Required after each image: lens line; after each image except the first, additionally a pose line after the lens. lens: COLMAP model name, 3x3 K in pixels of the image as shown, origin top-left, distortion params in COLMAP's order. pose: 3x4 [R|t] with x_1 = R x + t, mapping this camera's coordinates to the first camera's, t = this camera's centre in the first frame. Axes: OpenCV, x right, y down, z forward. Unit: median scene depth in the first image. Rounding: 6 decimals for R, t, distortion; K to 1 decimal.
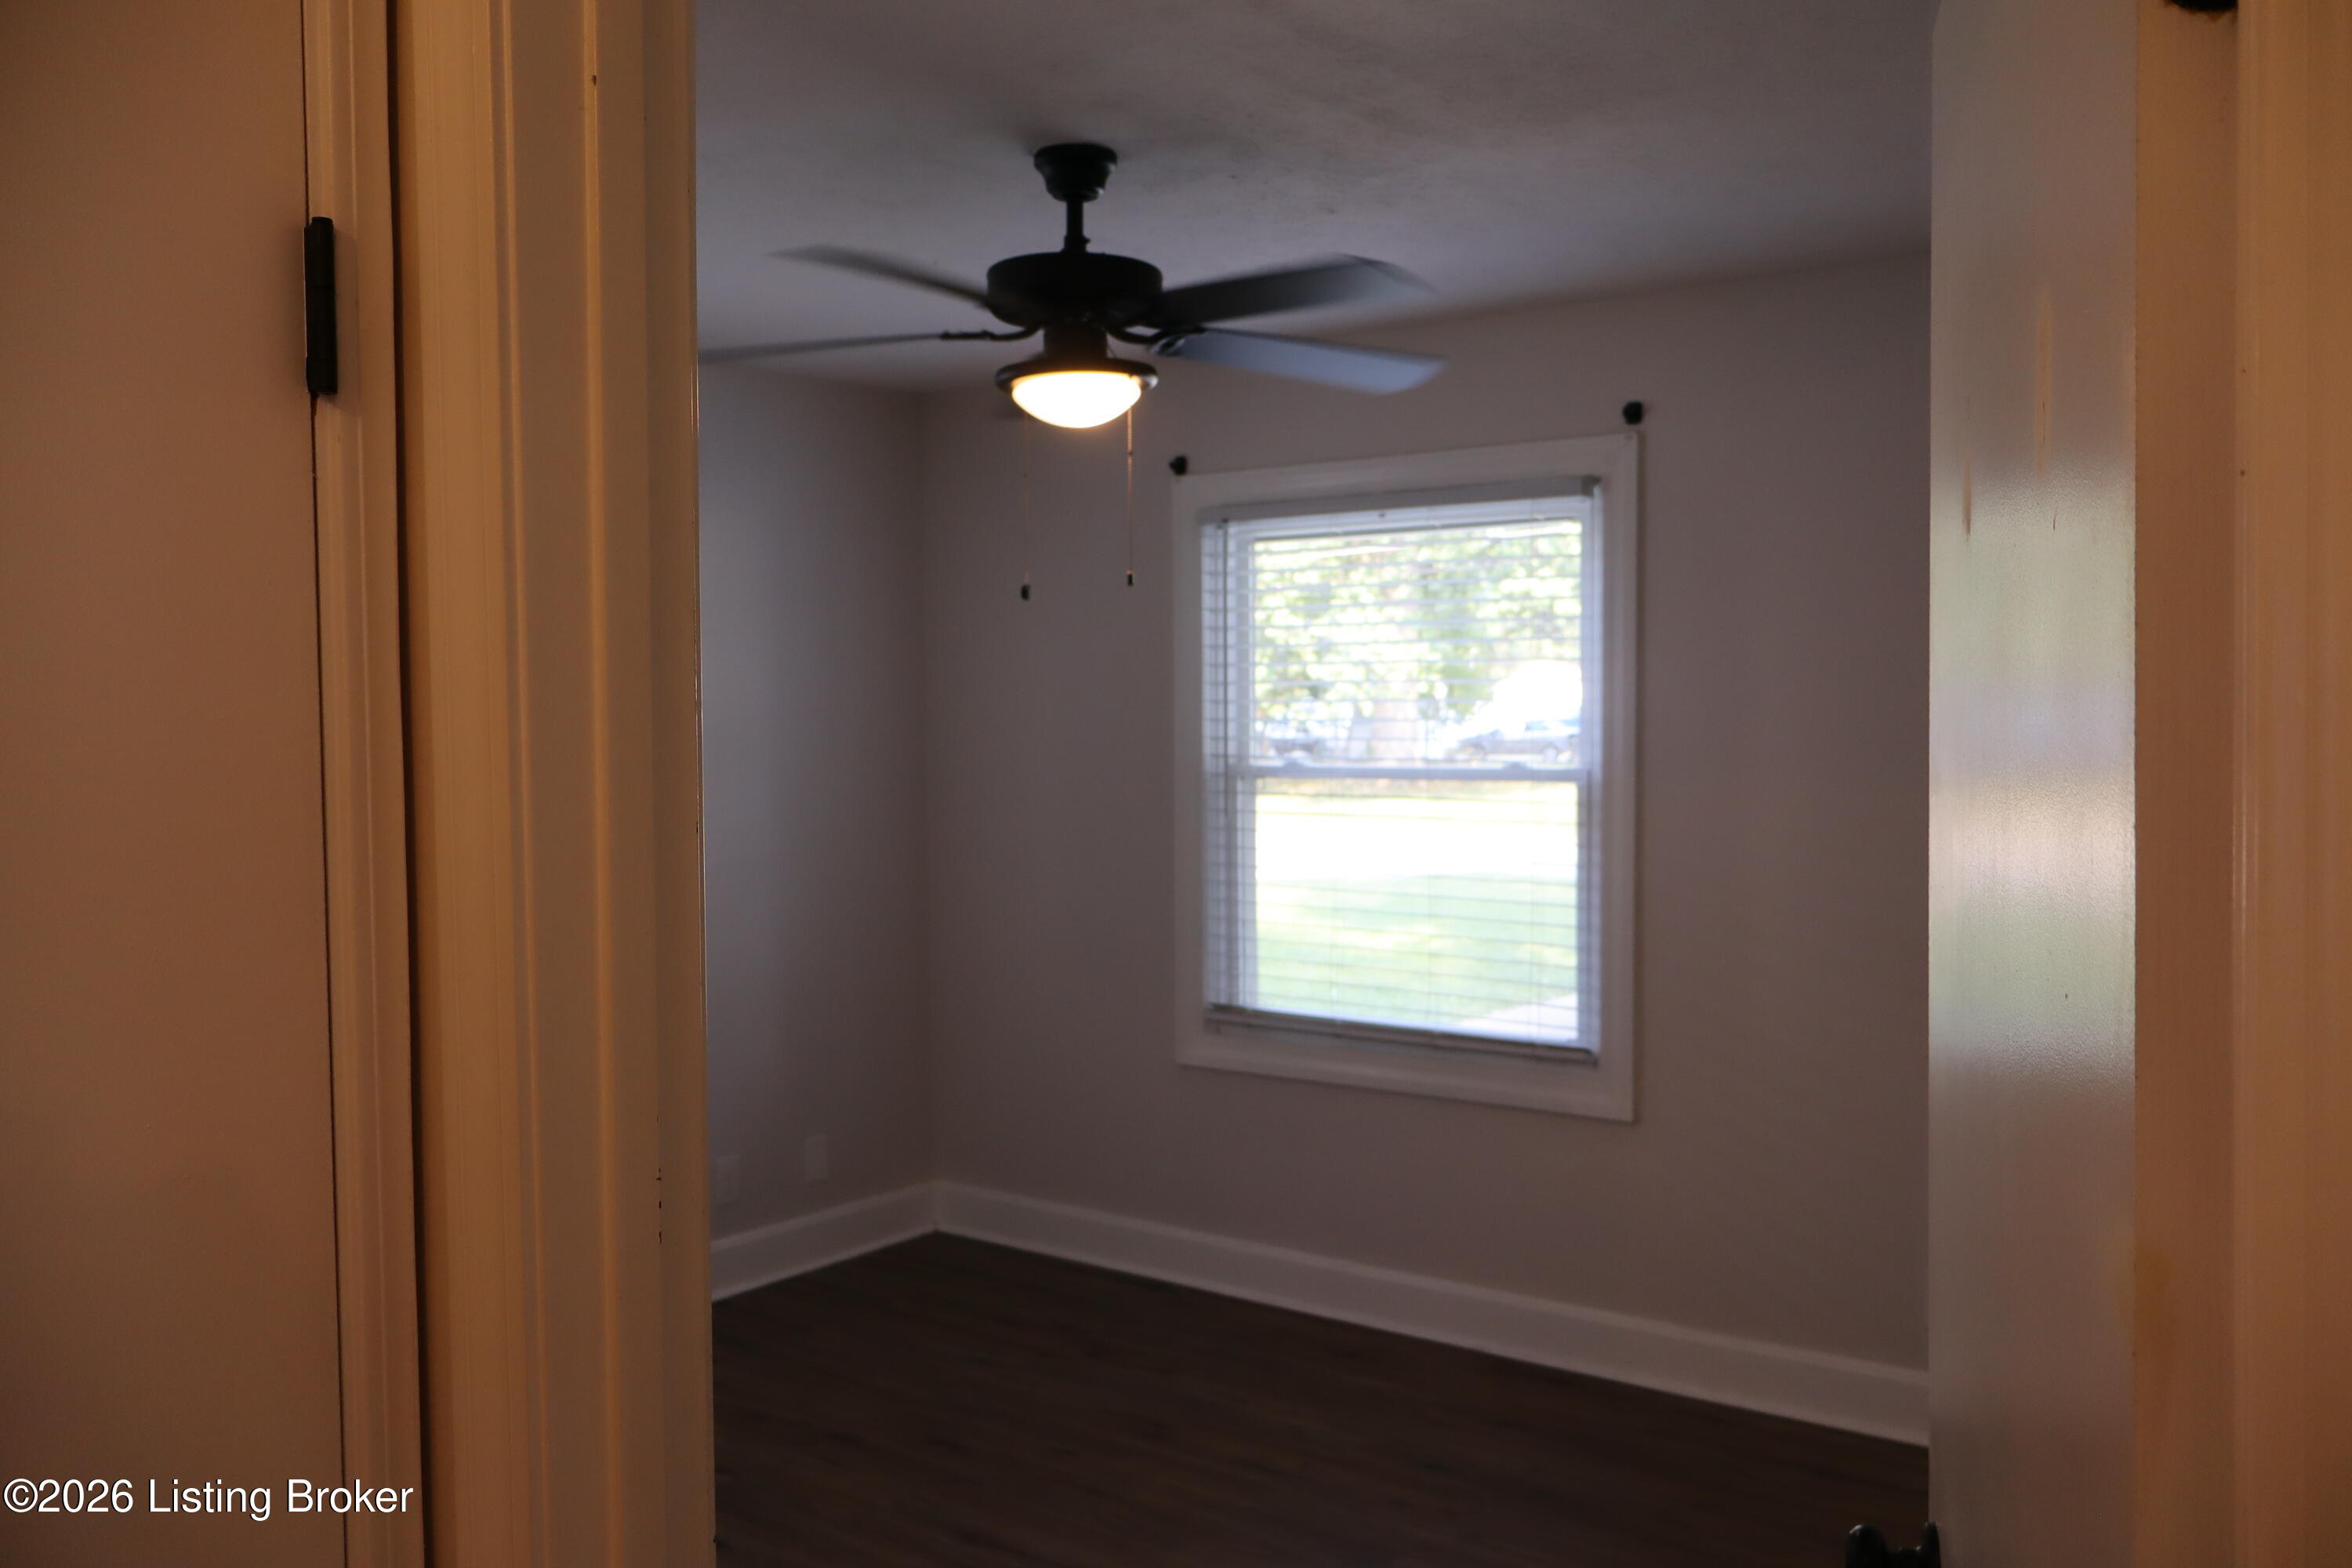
lens RADIAL K [[1975.7, 0, 1156.2], [0, 1975.7, 785.4], [0, 0, 1]] dist [-0.007557, 0.000582]
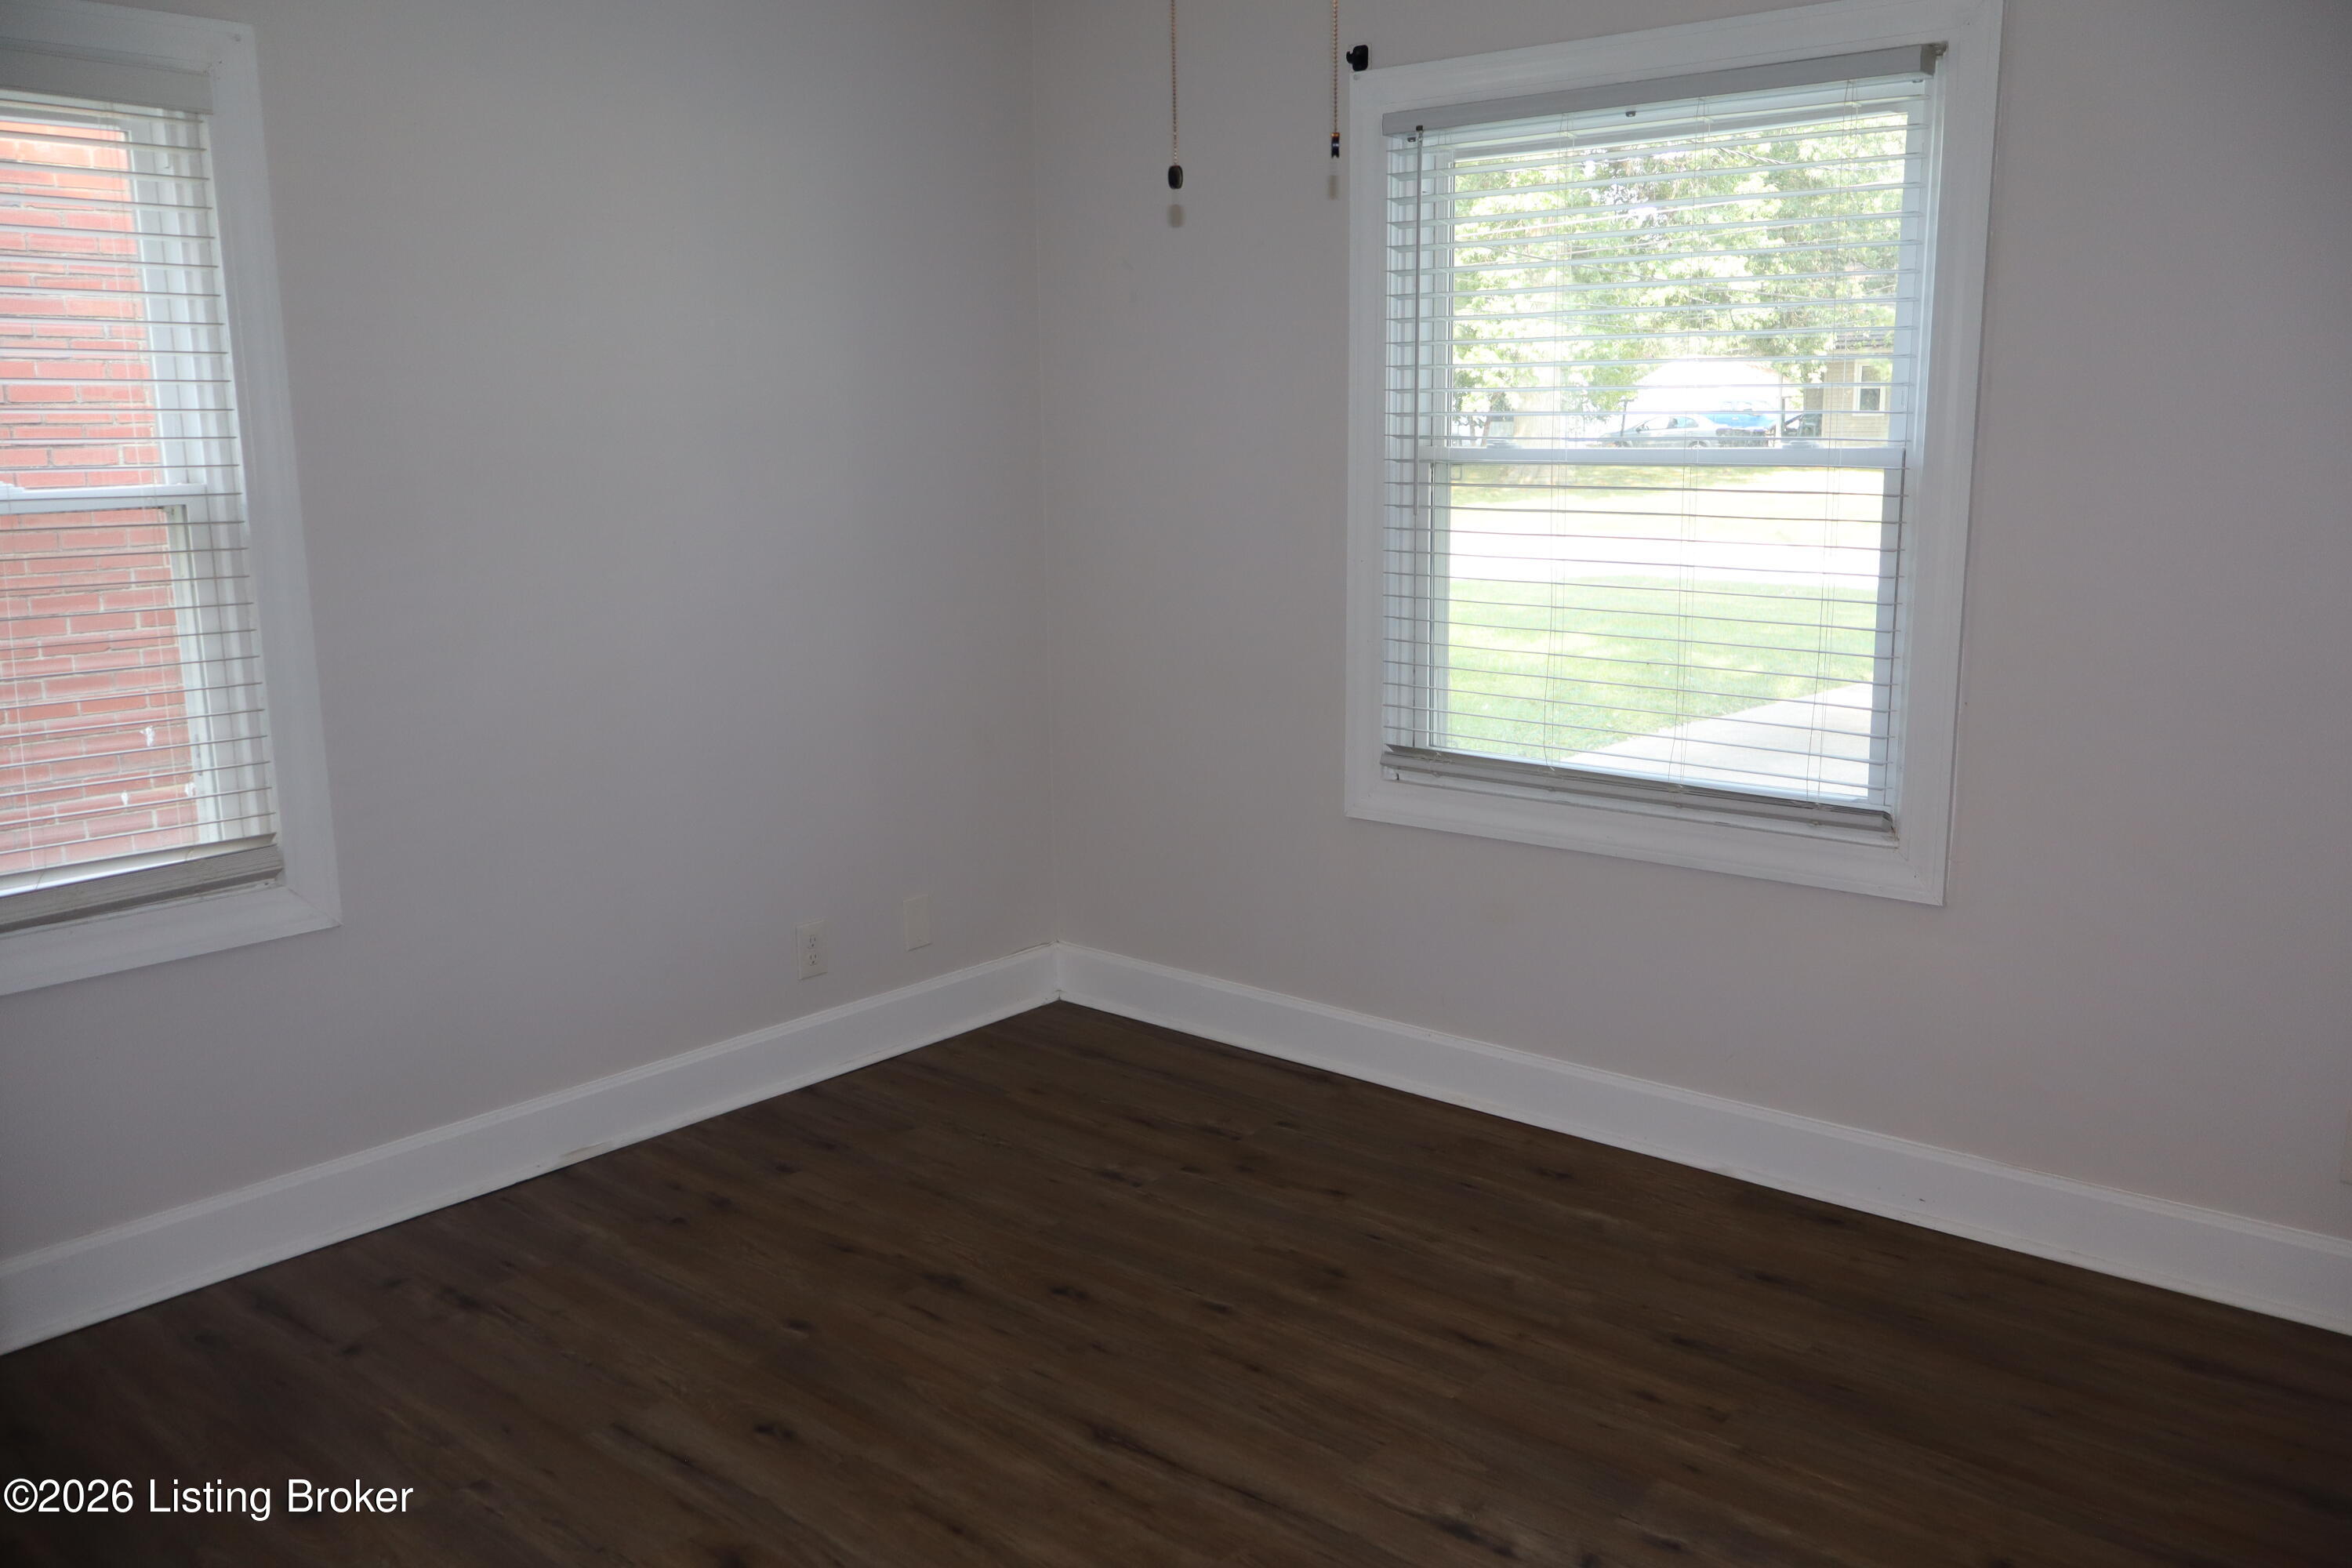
lens RADIAL K [[1975.7, 0, 1182.8], [0, 1975.7, 775.9], [0, 0, 1]] dist [-0.007557, 0.000582]
pose [[0.998728, 0.005113, -0.050170, -0.017230], [0.002206, 0.989466, 0.144750, 0.004753], [0.050382, -0.144677, 0.988195, 0.191041]]
